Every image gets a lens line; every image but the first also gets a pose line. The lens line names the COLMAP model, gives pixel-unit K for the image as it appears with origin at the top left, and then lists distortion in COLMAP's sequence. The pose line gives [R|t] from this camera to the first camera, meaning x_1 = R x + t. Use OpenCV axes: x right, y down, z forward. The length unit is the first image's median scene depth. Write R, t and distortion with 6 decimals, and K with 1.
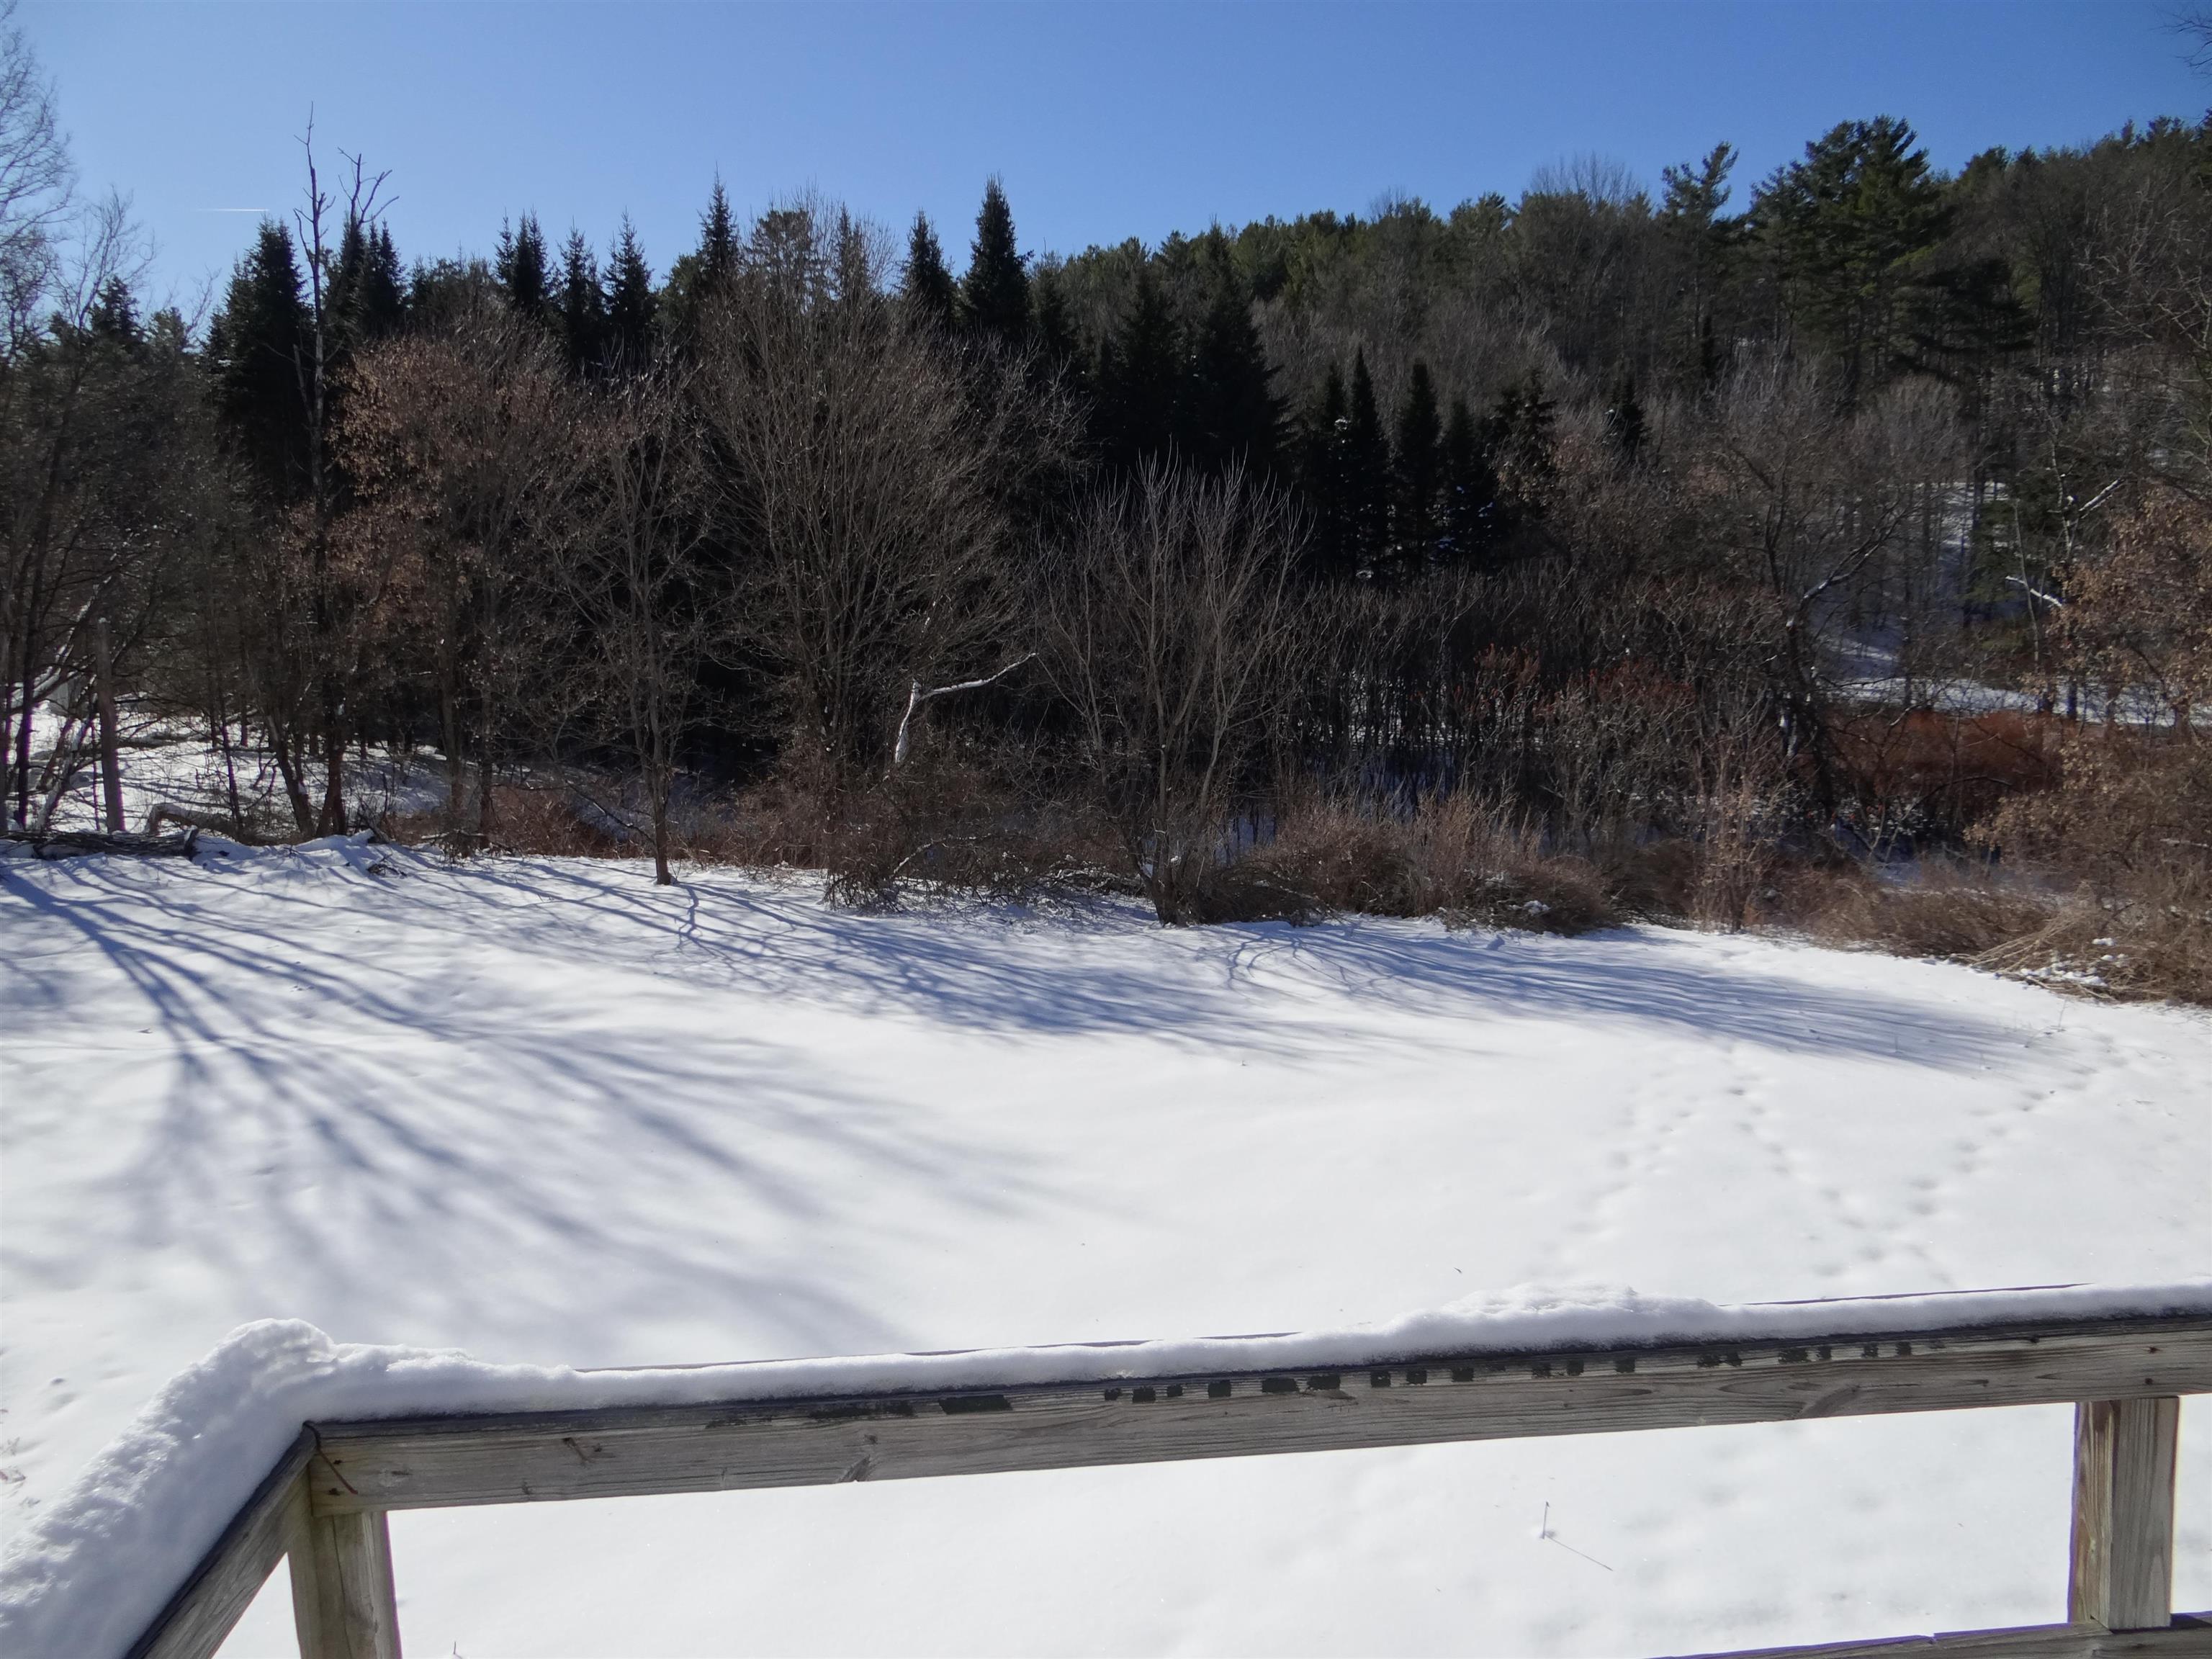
lens RADIAL K [[1752.4, 0, 1102.6], [0, 1752.4, 816.2], [0, 0, 1]] dist [-0.002336, -0.003835]
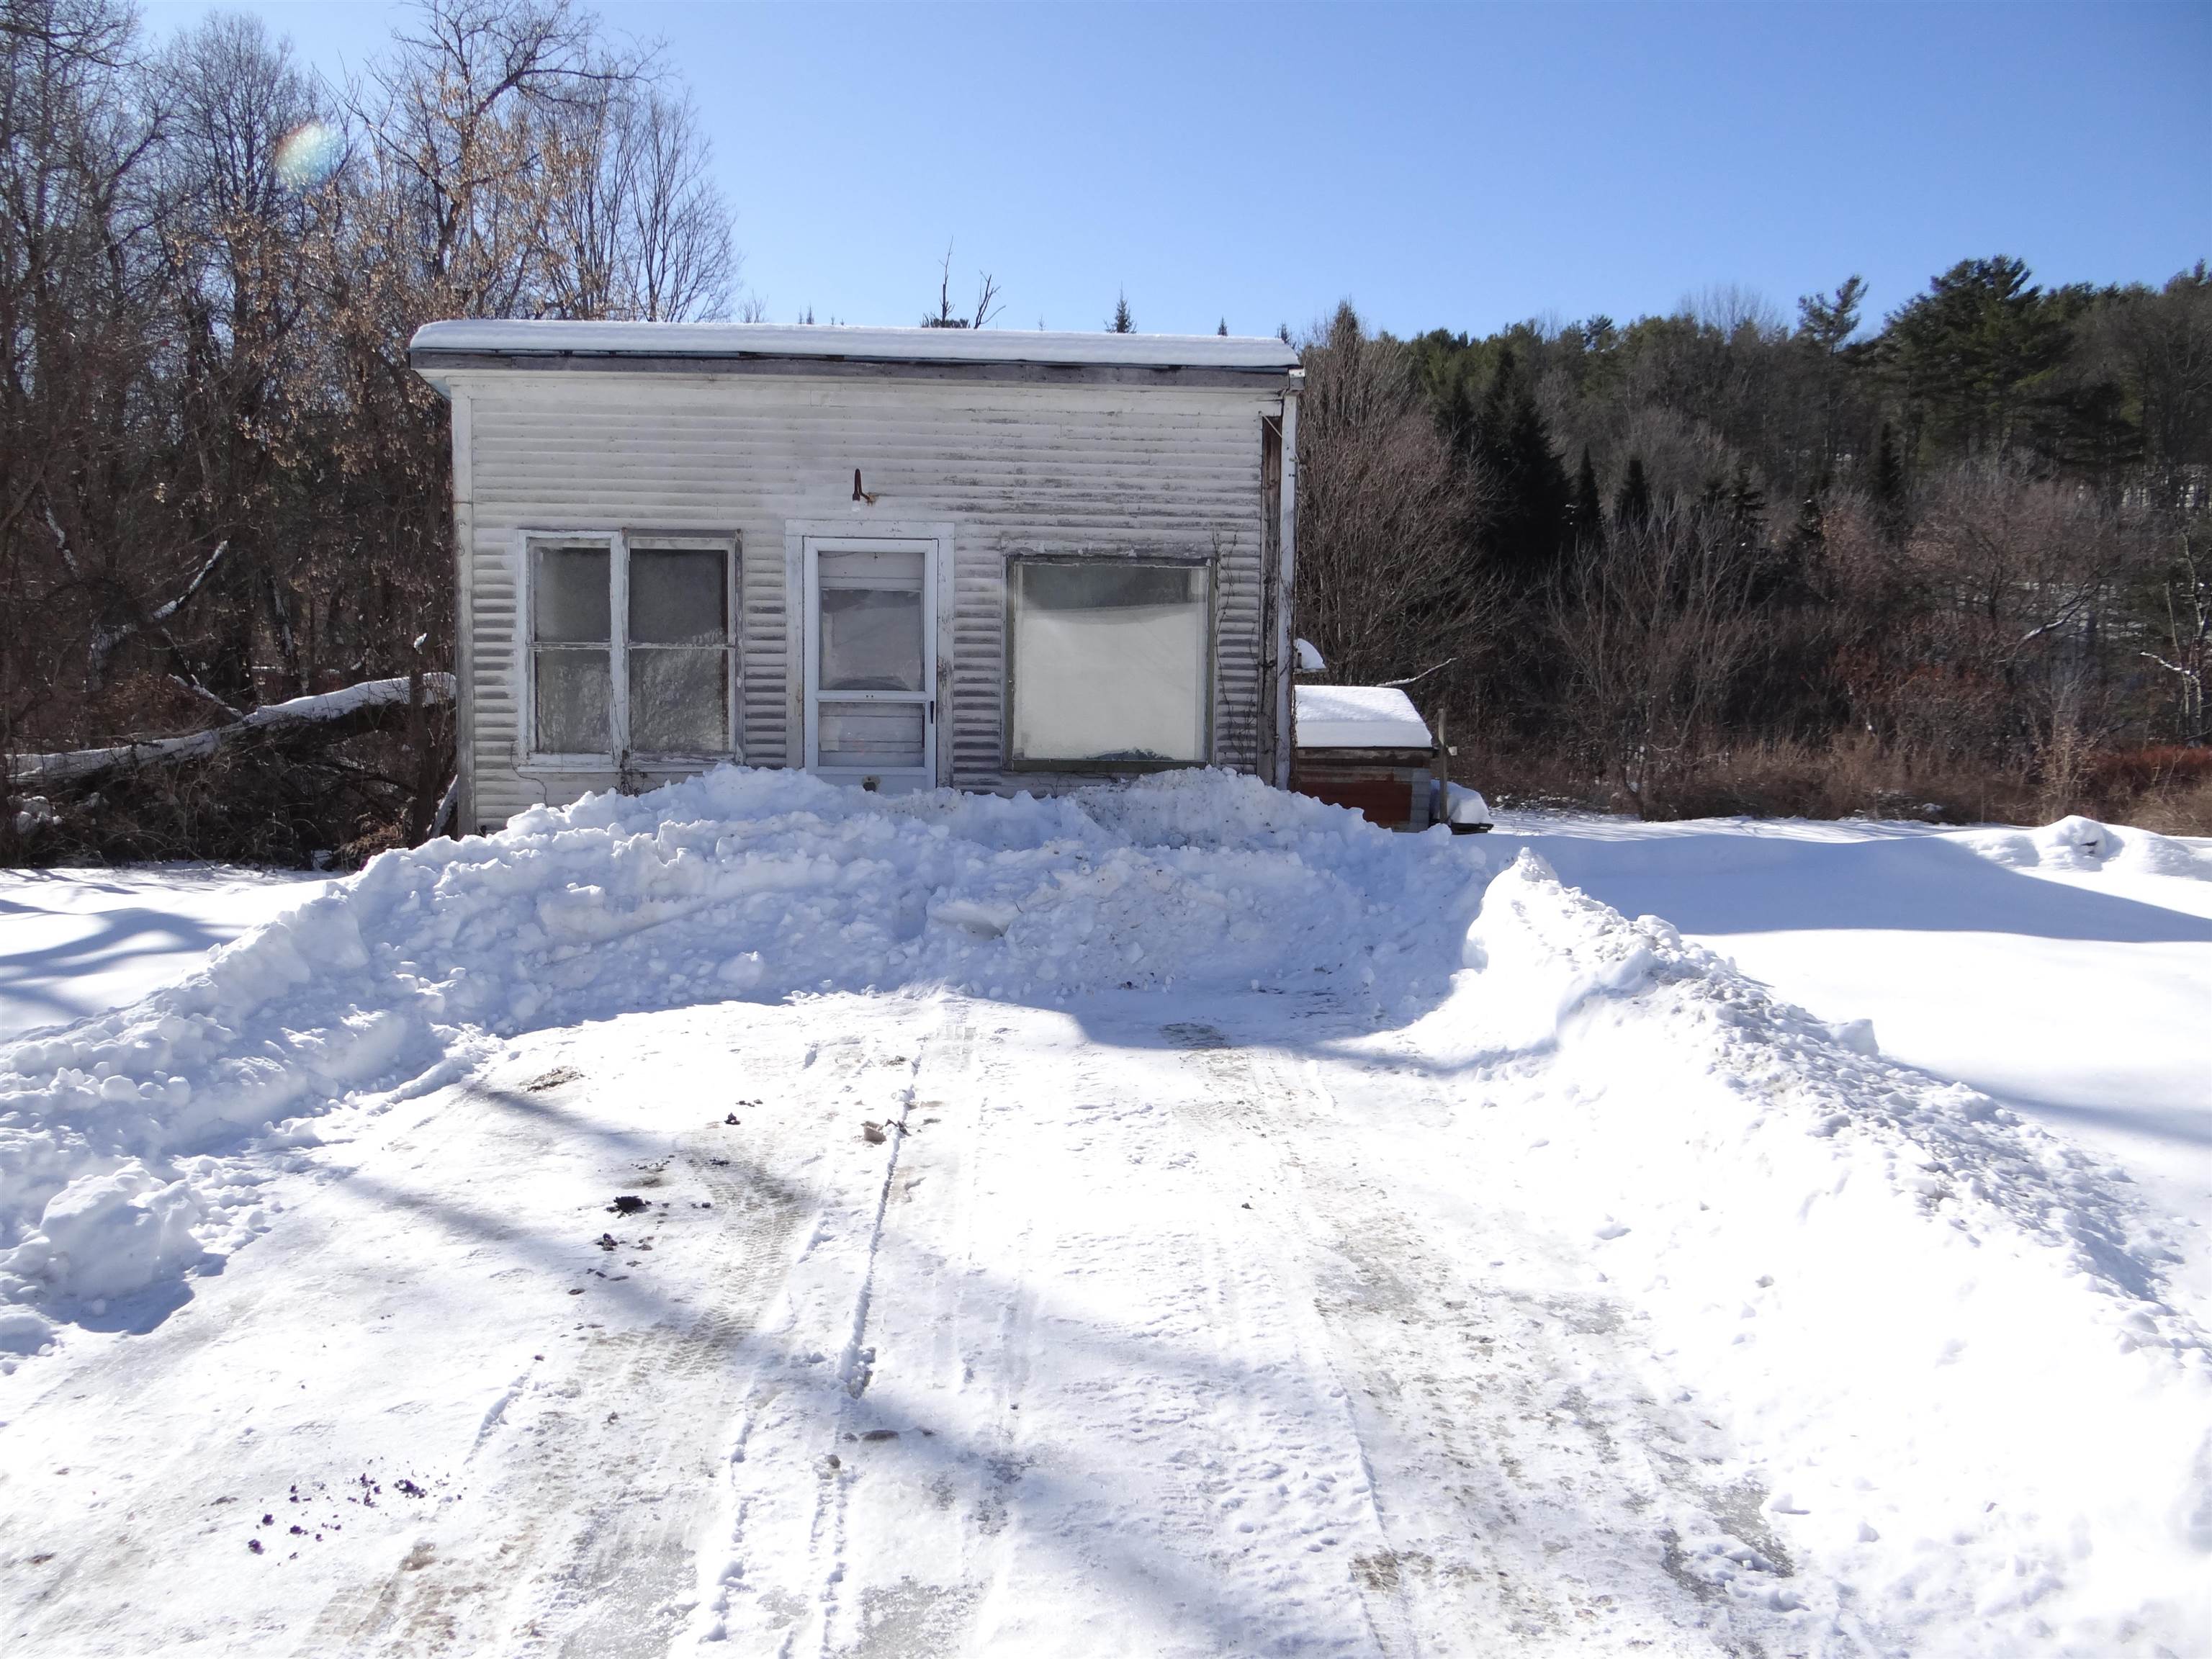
lens RADIAL K [[1752.4, 0, 1091.8], [0, 1752.4, 830.7], [0, 0, 1]] dist [-0.002336, -0.003835]
pose [[0.999426, 0.025300, -0.022518, -0.100889], [-0.026412, 0.998373, -0.050527, 0.039700], [0.021203, 0.051093, 0.998469, -0.111711]]
